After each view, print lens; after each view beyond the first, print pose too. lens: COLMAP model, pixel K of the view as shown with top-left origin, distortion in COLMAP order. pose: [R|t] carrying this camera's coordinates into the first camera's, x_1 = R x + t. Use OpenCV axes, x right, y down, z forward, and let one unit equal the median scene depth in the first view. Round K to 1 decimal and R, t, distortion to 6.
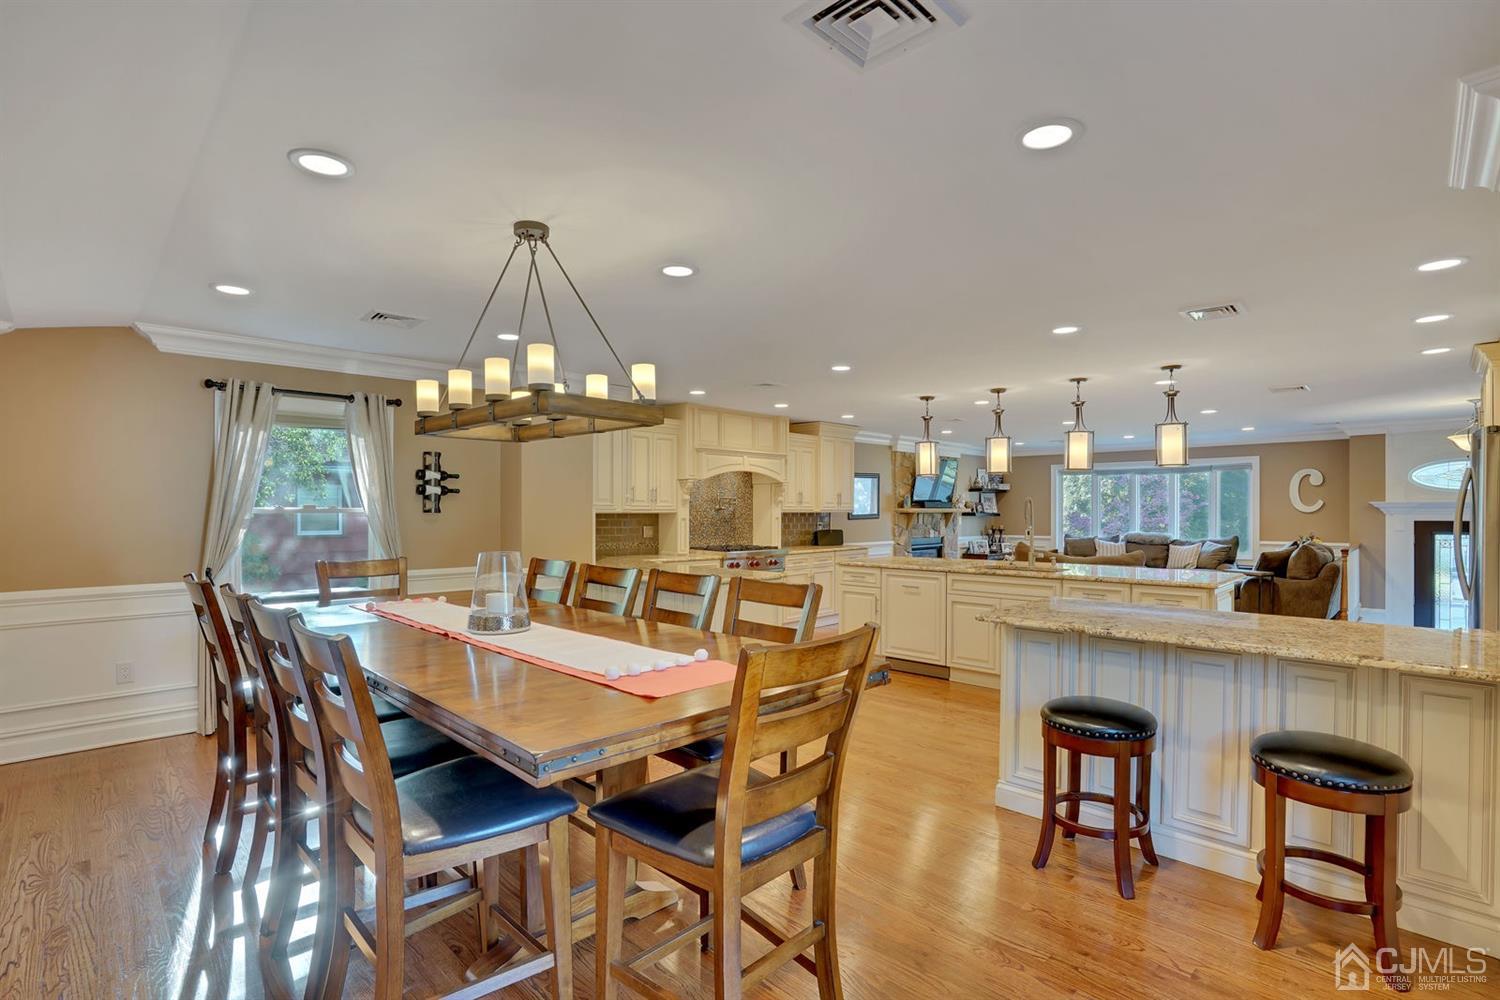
lens RADIAL K [[708.2, 0, 746.1], [0, 708.2, 512.5], [0, 0, 1]] dist [-0.064751, 0.026071]
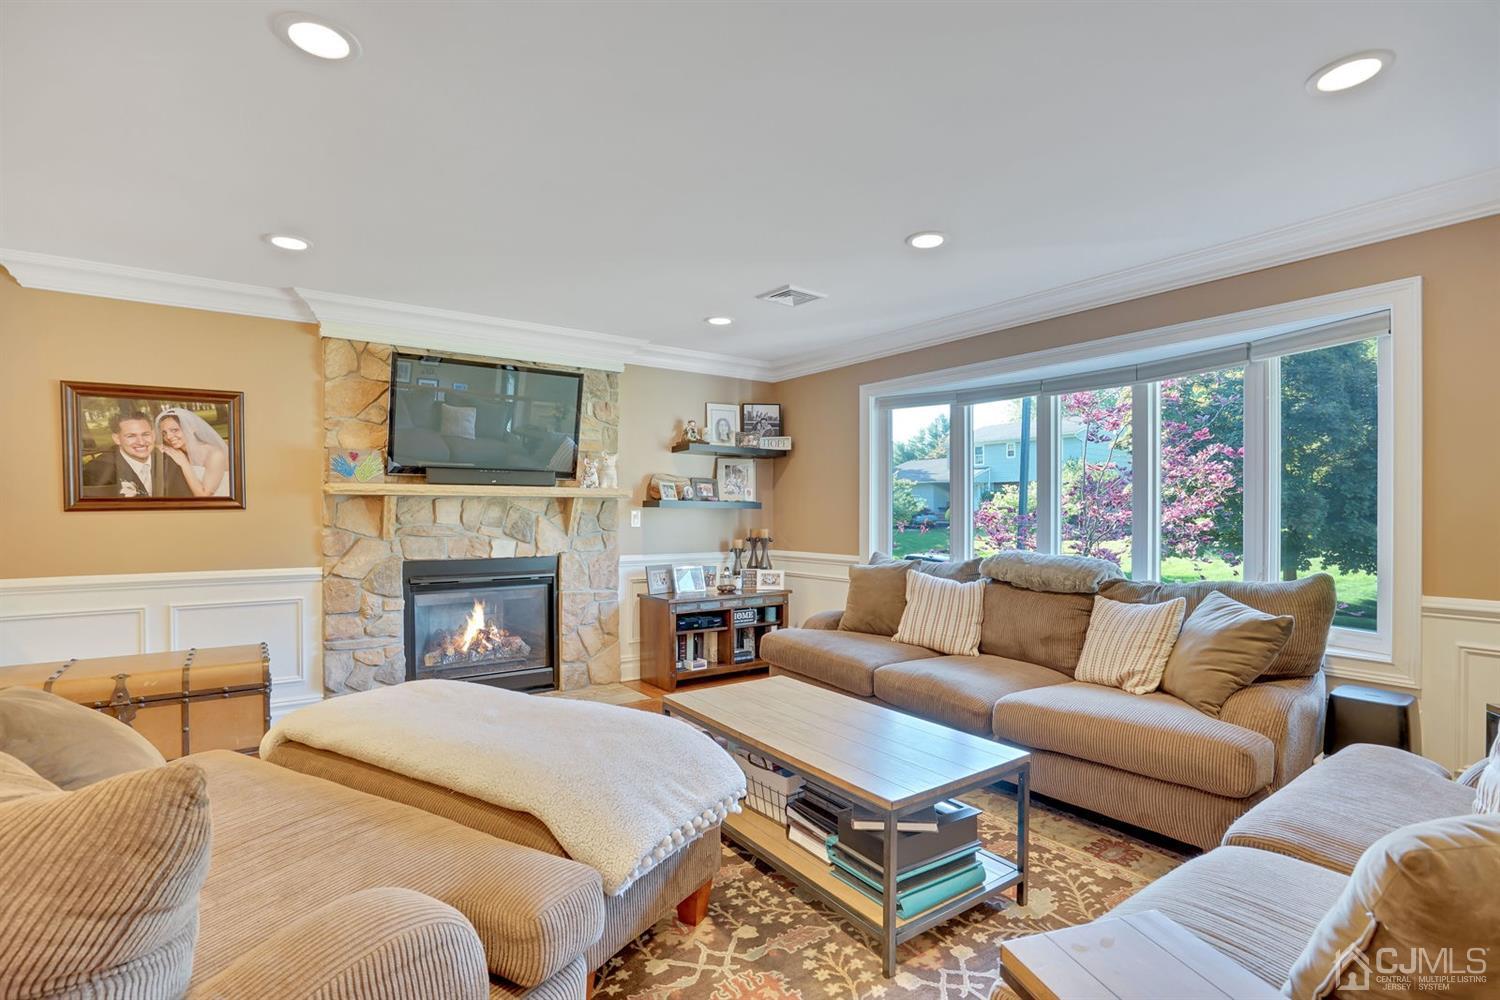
lens RADIAL K [[708.2, 0, 746.1], [0, 708.2, 512.5], [0, 0, 1]] dist [-0.064751, 0.026071]
pose [[0.986812, 0.003145, -0.161843, 0.635667], [-0.003293, 0.999994, -0.000648, 0.011922], [0.161840, 0.001173, 0.986816, 0.834094]]
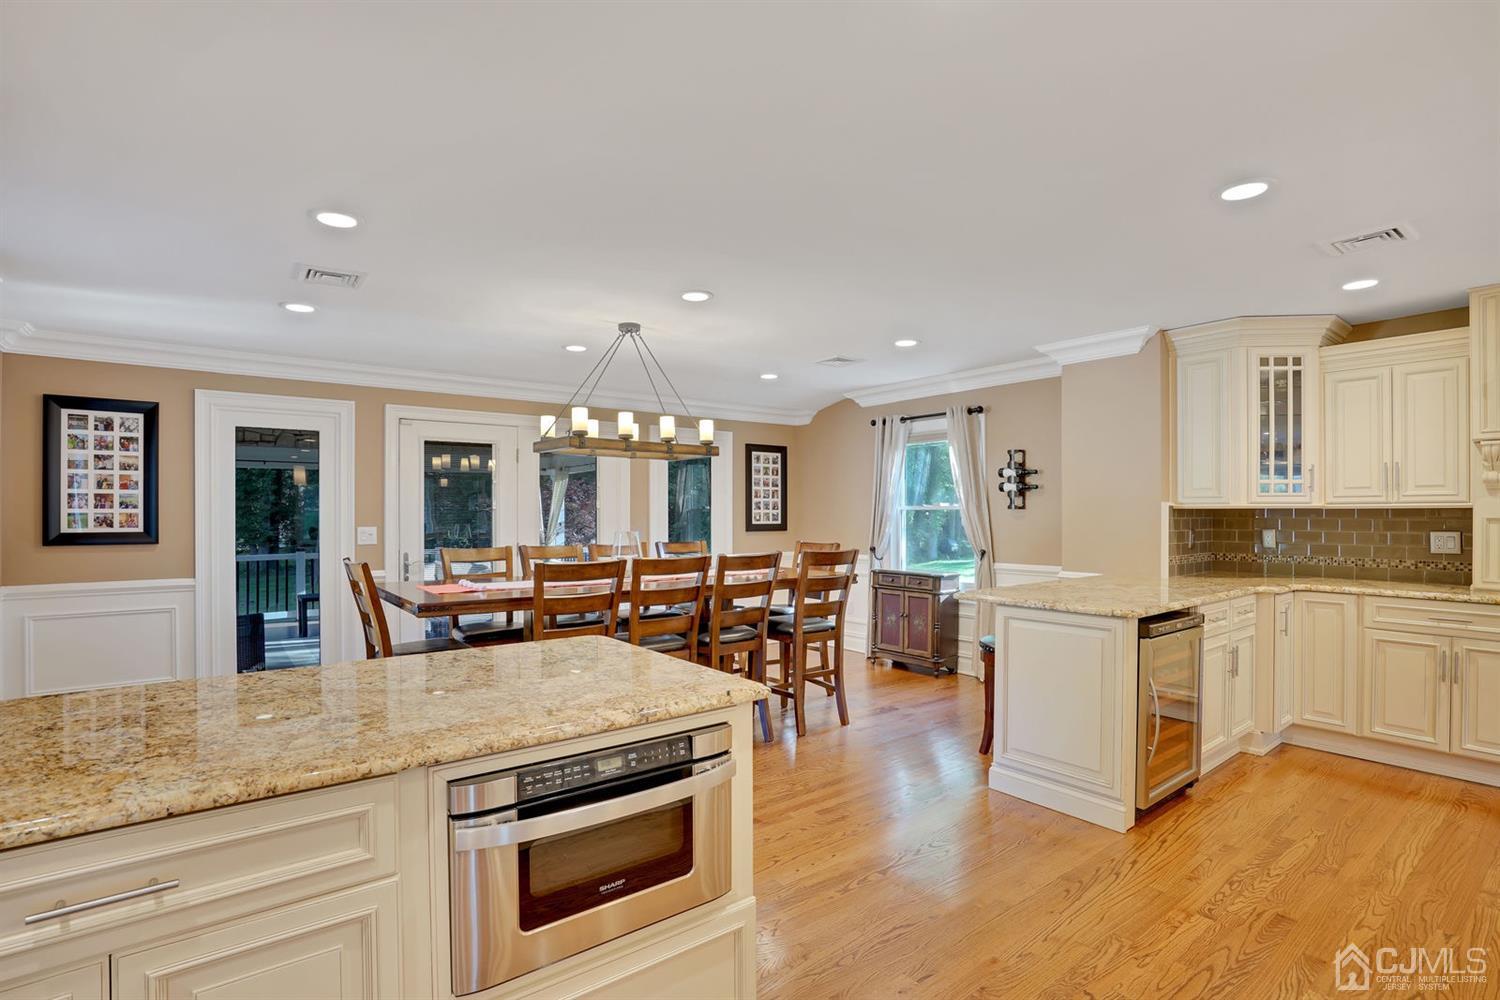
lens RADIAL K [[719.9, 0, 748.5], [0, 719.9, 511.4], [0, 0, 1]] dist [-0.073441, 0.028218]
pose [[-0.125361, -0.004481, -0.992101, 0.399776], [-0.001410, 0.999990, -0.004339, 0.005607], [0.992110, 0.000854, -0.125366, 0.467811]]
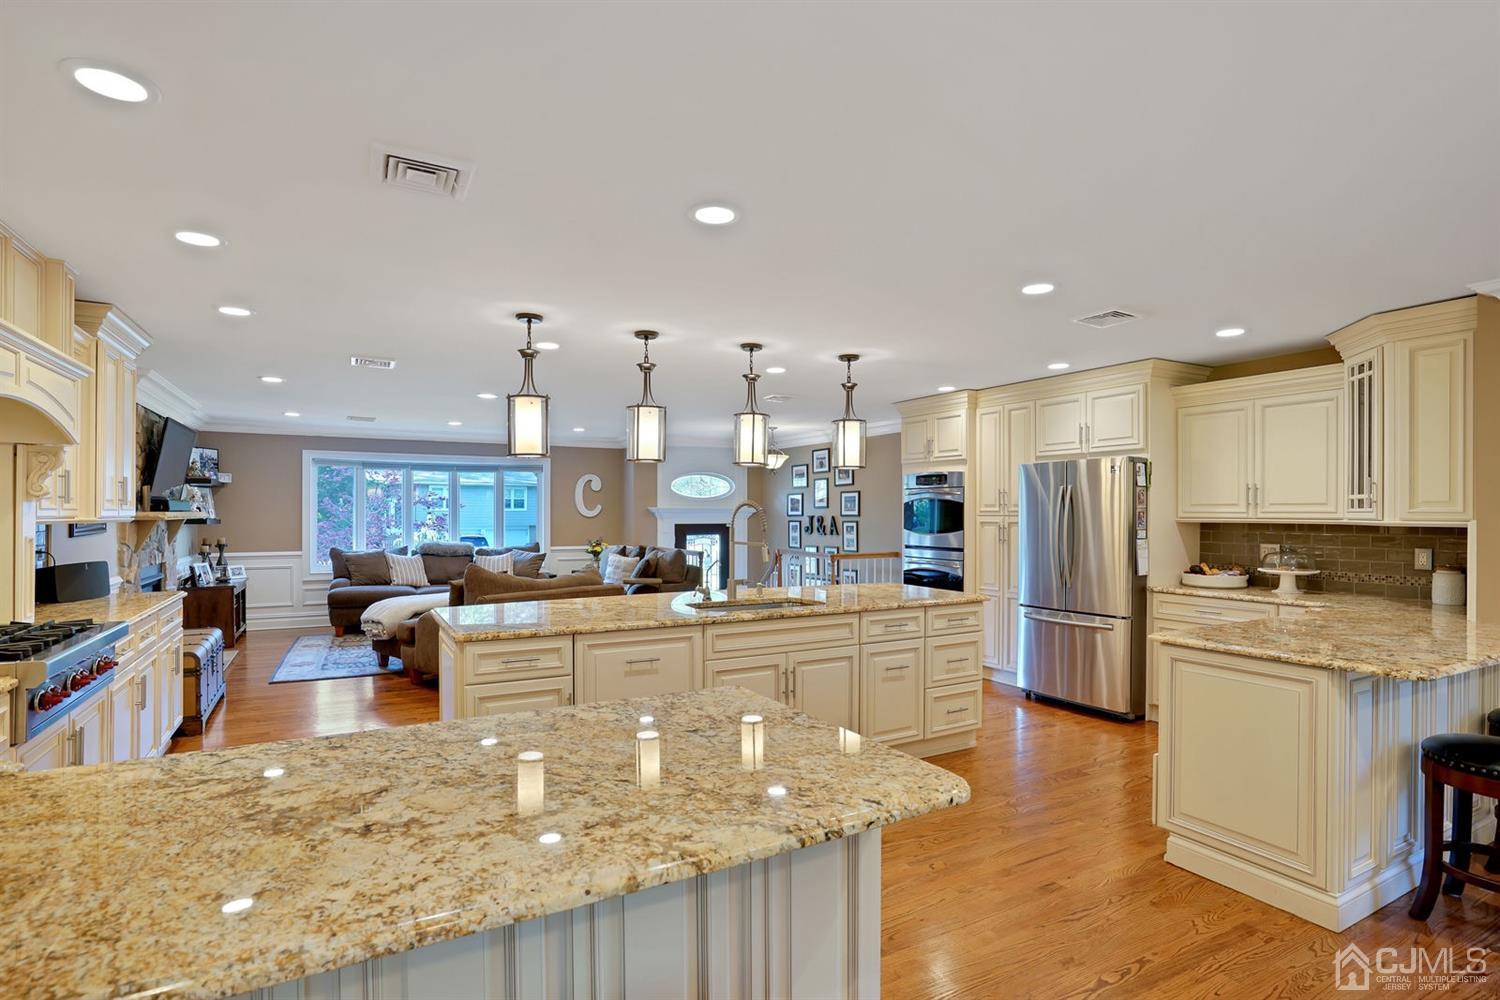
lens RADIAL K [[719.9, 0, 748.5], [0, 719.9, 511.4], [0, 0, 1]] dist [-0.073441, 0.028218]
pose [[0.261547, 0.003047, 0.965186, -0.182059], [0.000352, 0.999995, -0.003252, -0.005336], [-0.965191, 0.001190, 0.261544, 0.560440]]
